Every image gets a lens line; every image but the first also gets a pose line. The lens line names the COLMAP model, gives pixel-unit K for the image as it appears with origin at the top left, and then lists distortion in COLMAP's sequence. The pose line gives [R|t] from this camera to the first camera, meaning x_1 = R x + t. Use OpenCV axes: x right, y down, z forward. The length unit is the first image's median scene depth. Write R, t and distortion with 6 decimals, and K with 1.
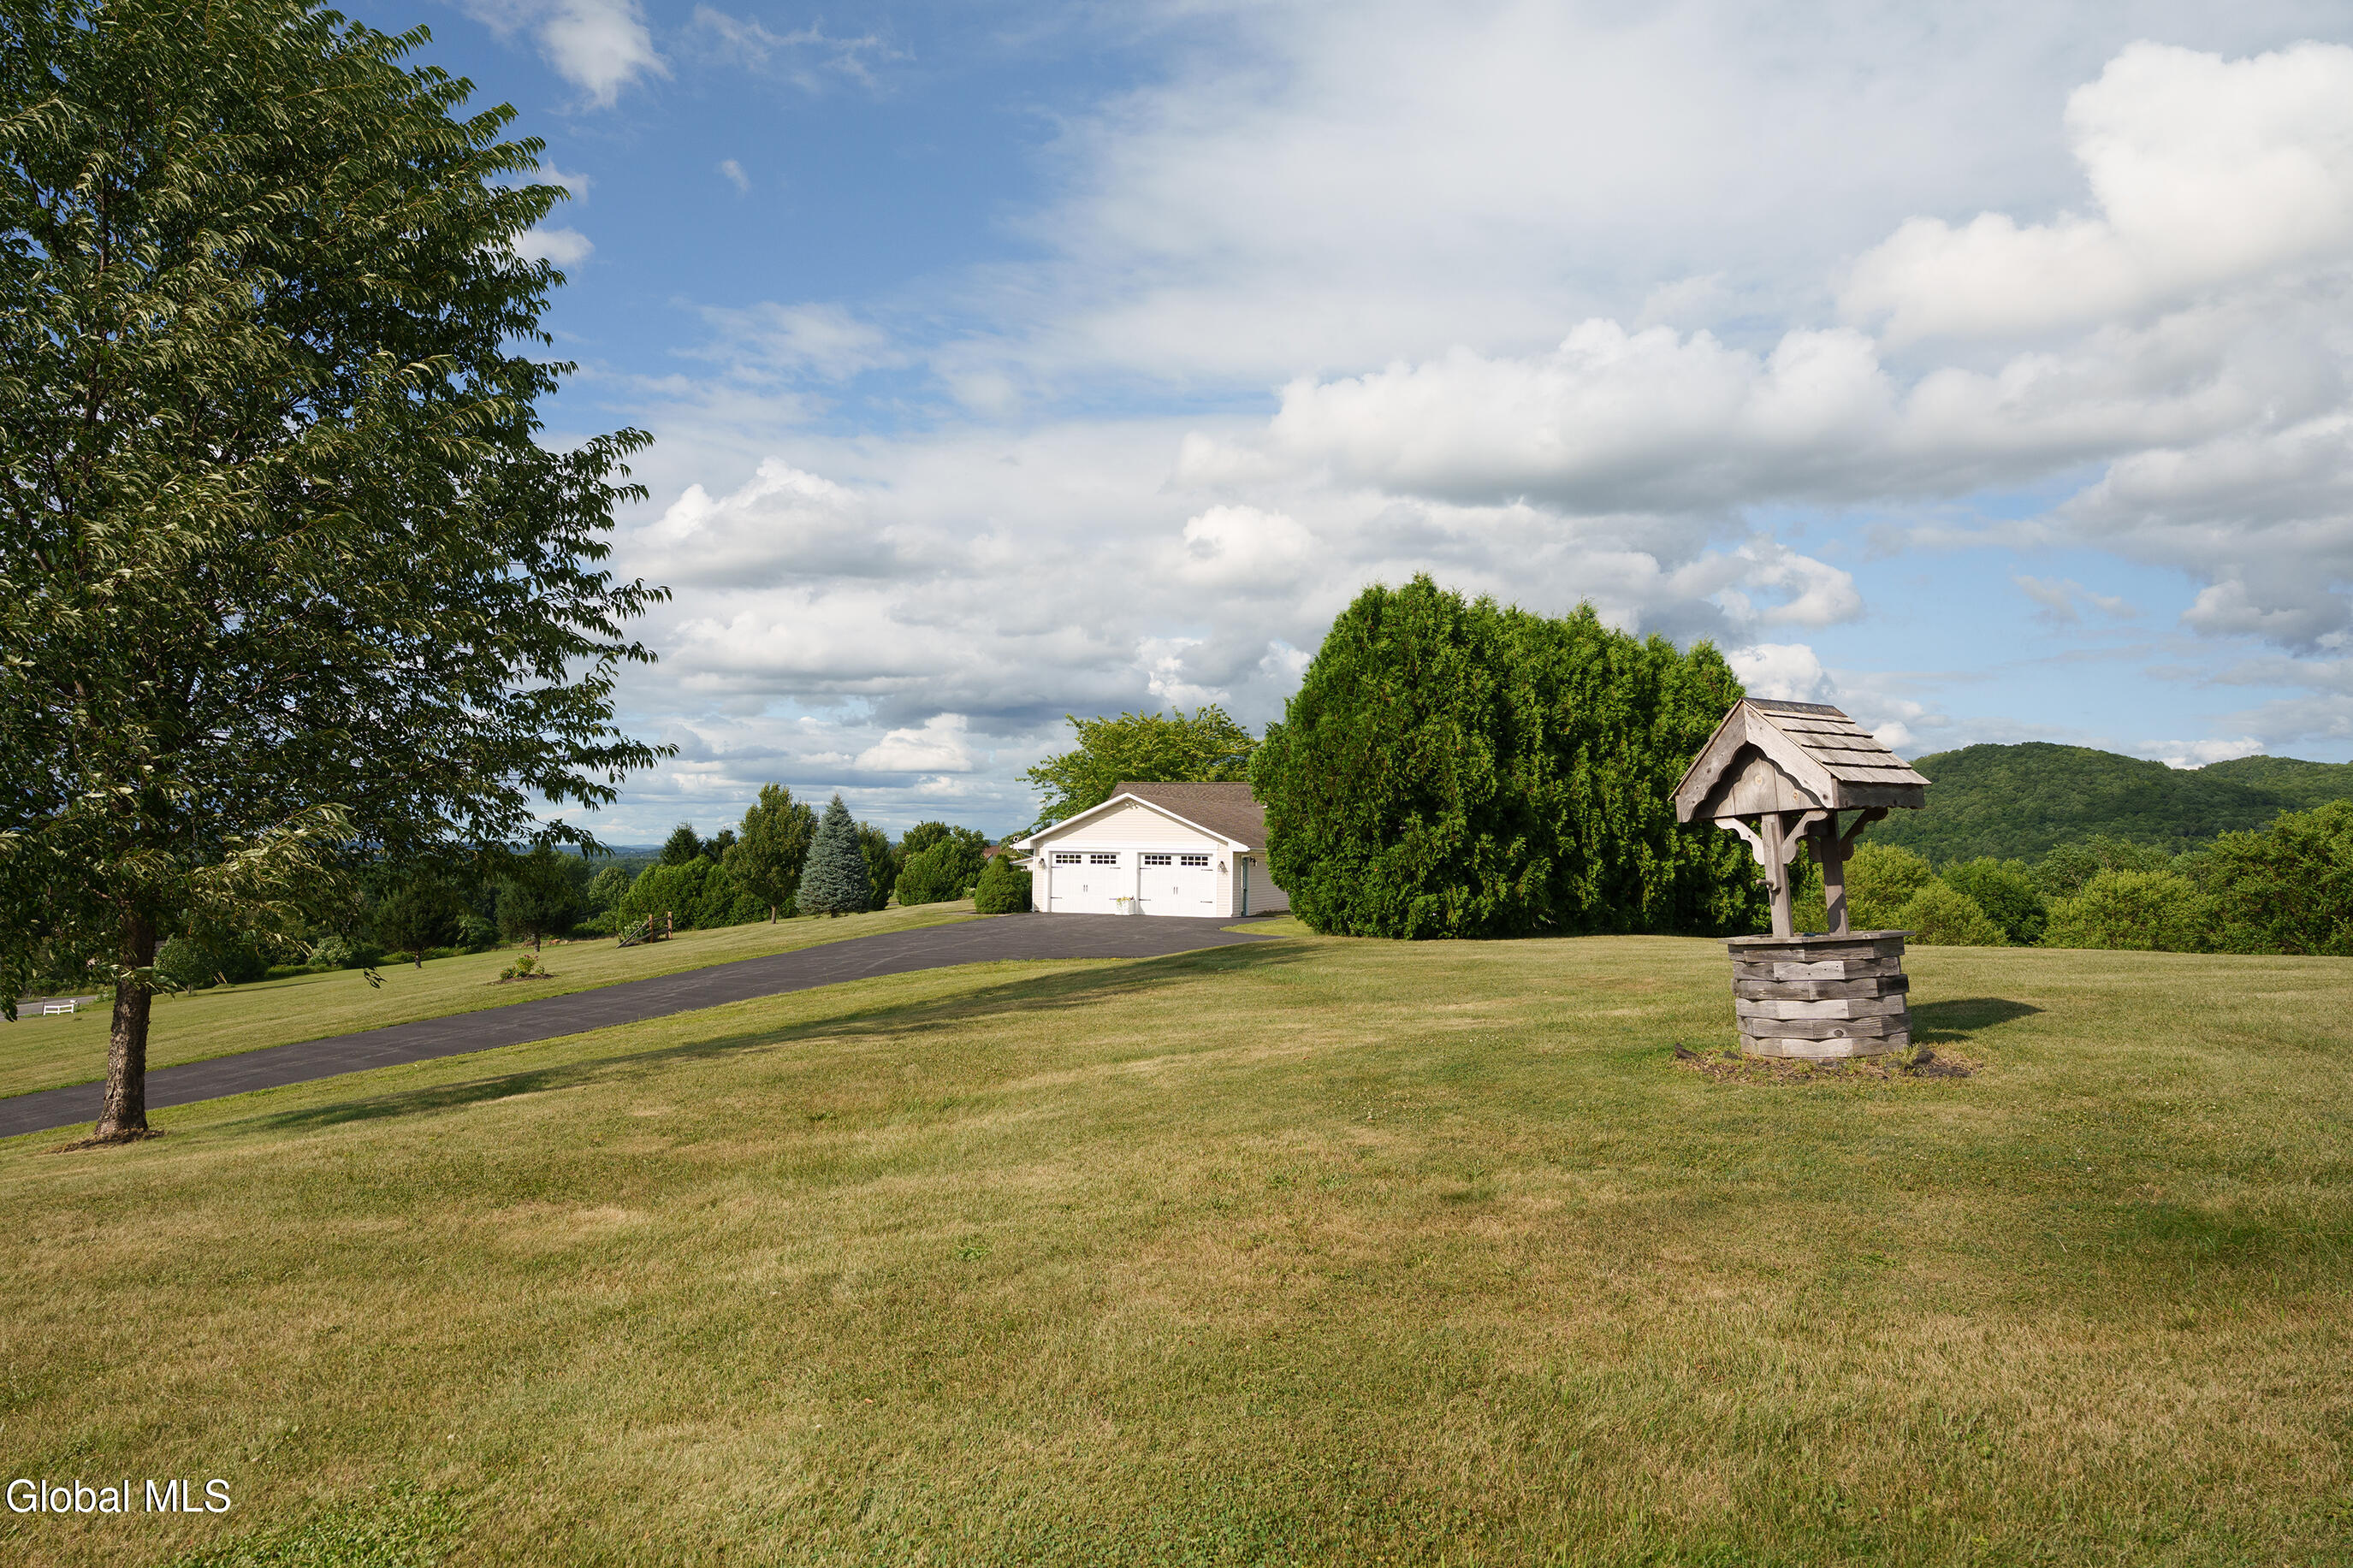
lens RADIAL K [[1348.5, 0, 1176.5], [0, 1348.5, 784.0], [0, 0, 1]] dist [0.003361, 0.000926]
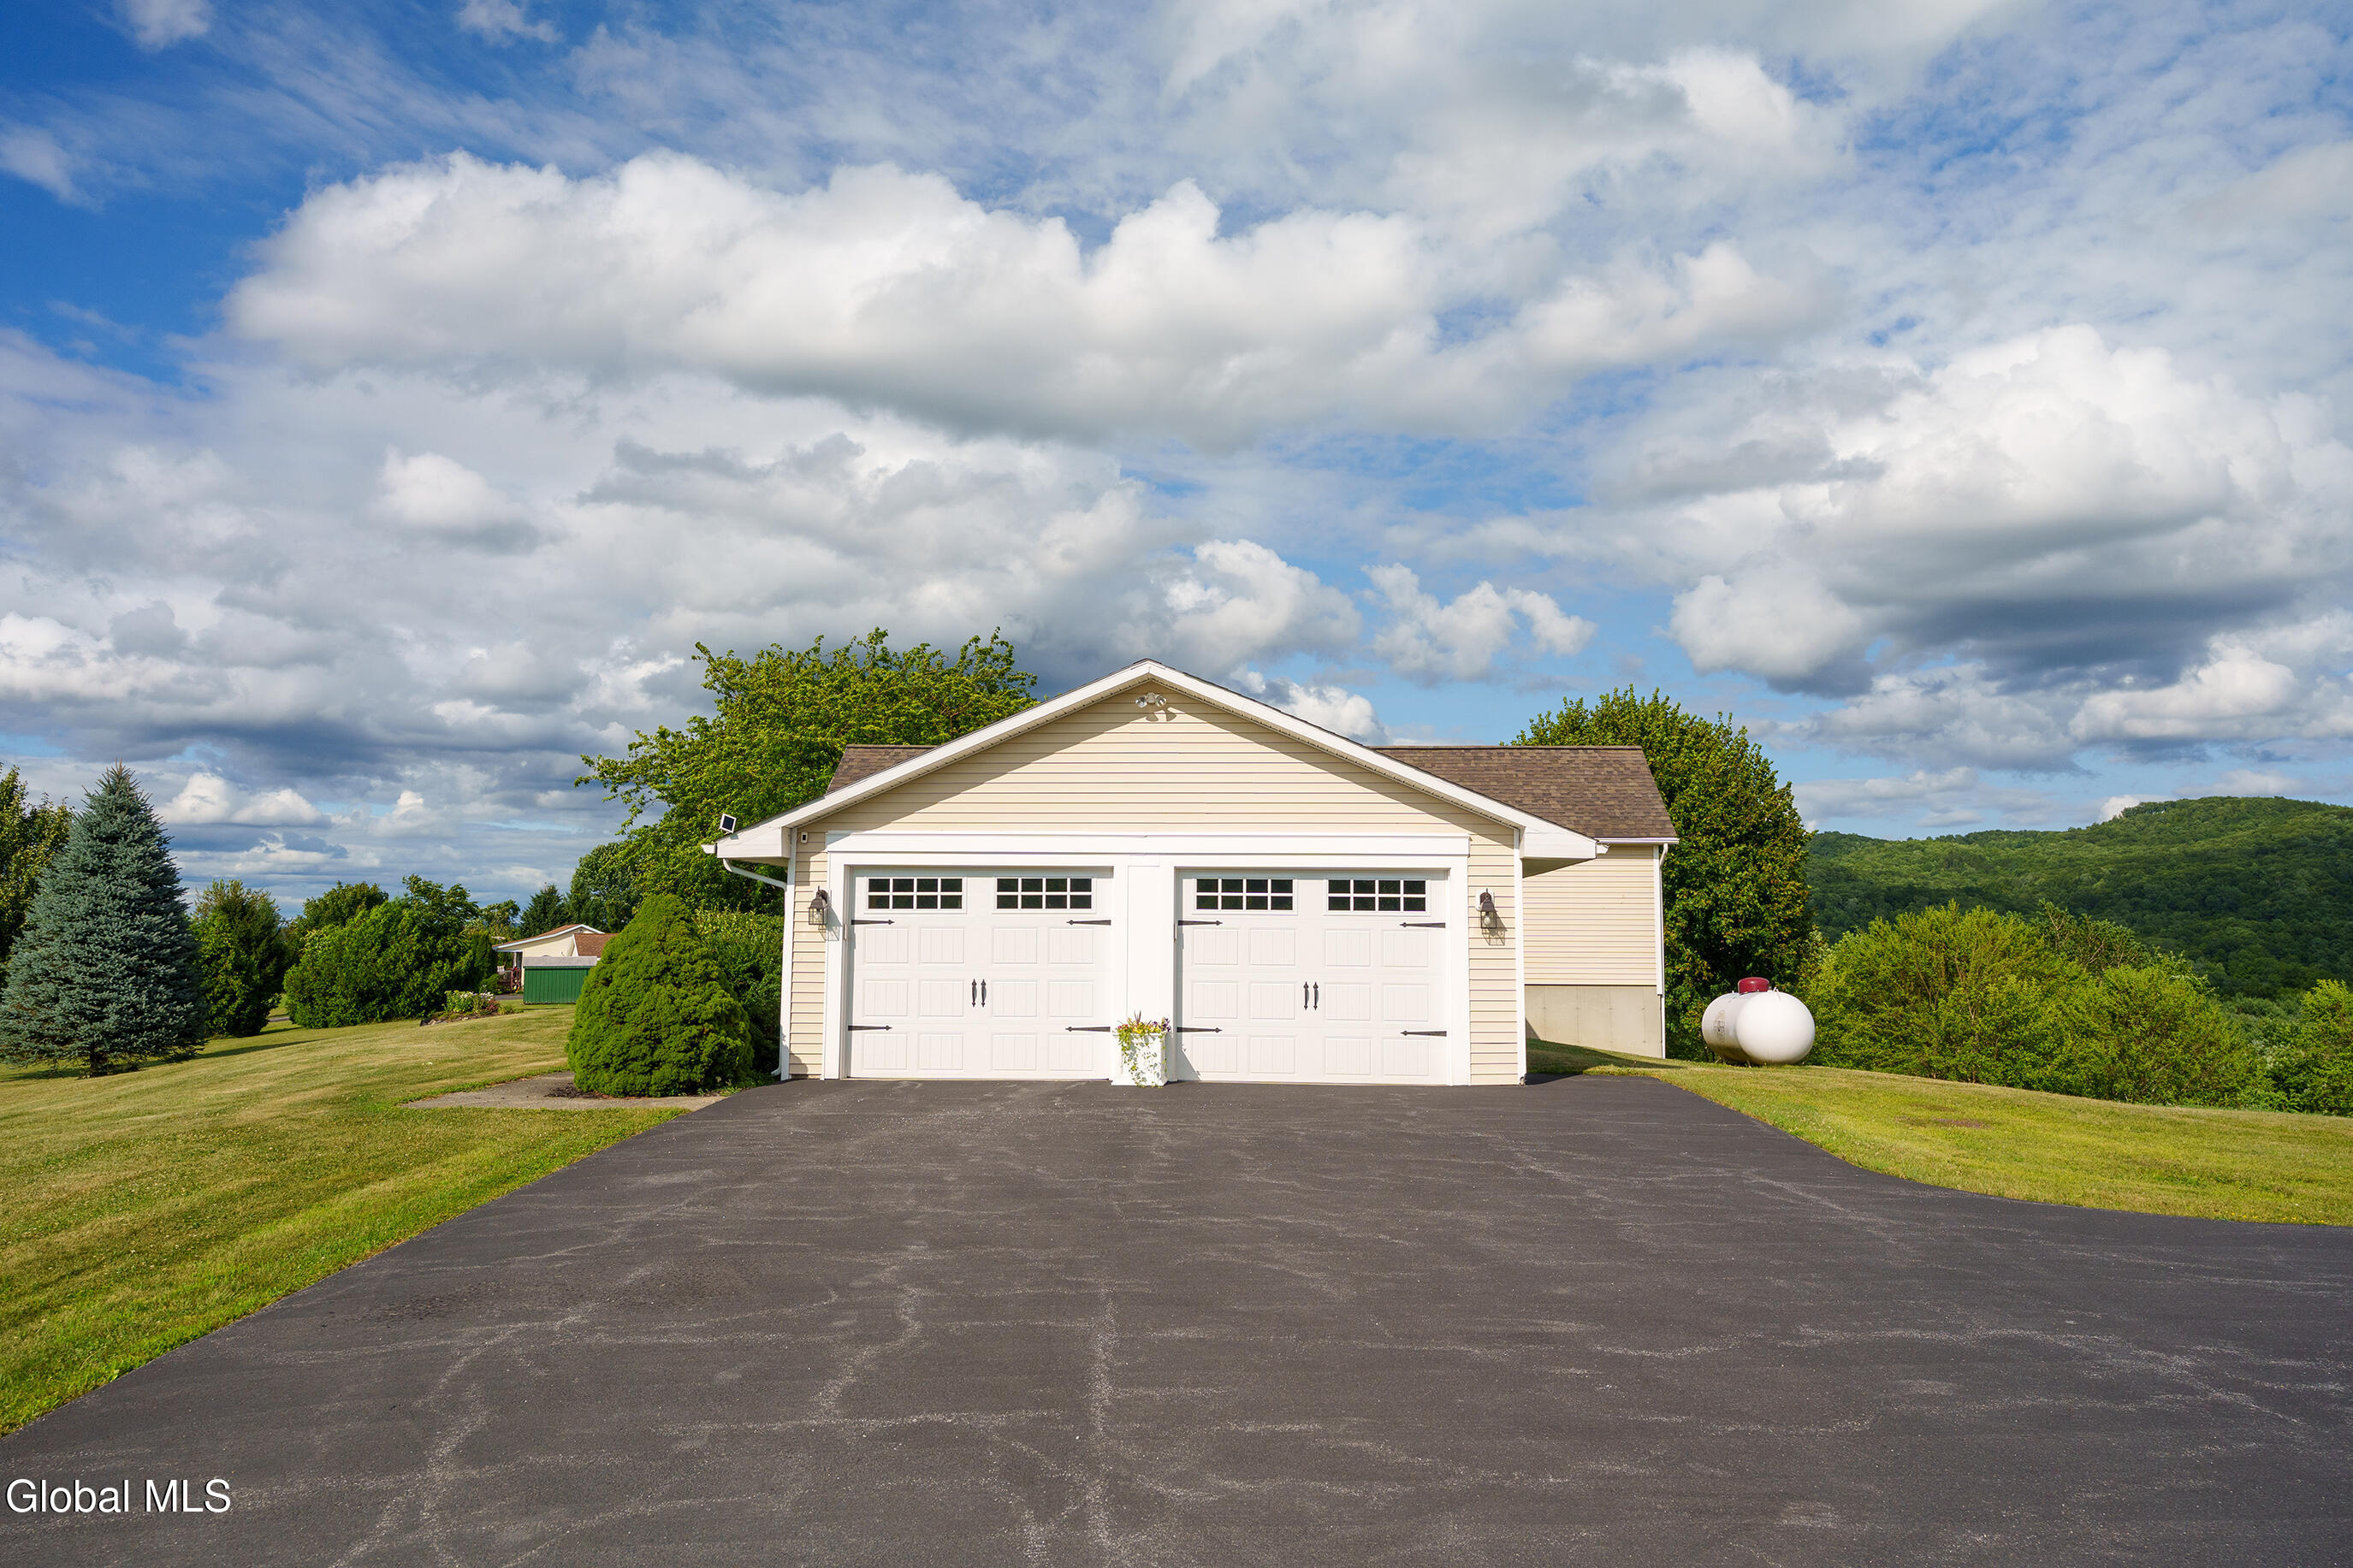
lens RADIAL K [[1616.3, 0, 1176.5], [0, 1616.3, 784.0], [0, 0, 1]] dist [0.001287, -0.000368]
pose [[0.957817, 0.019099, 0.286744, -0.126279], [-0.006674, 0.998998, -0.044244, 0.046922], [-0.287302, 0.040464, 0.956985, 0.646683]]
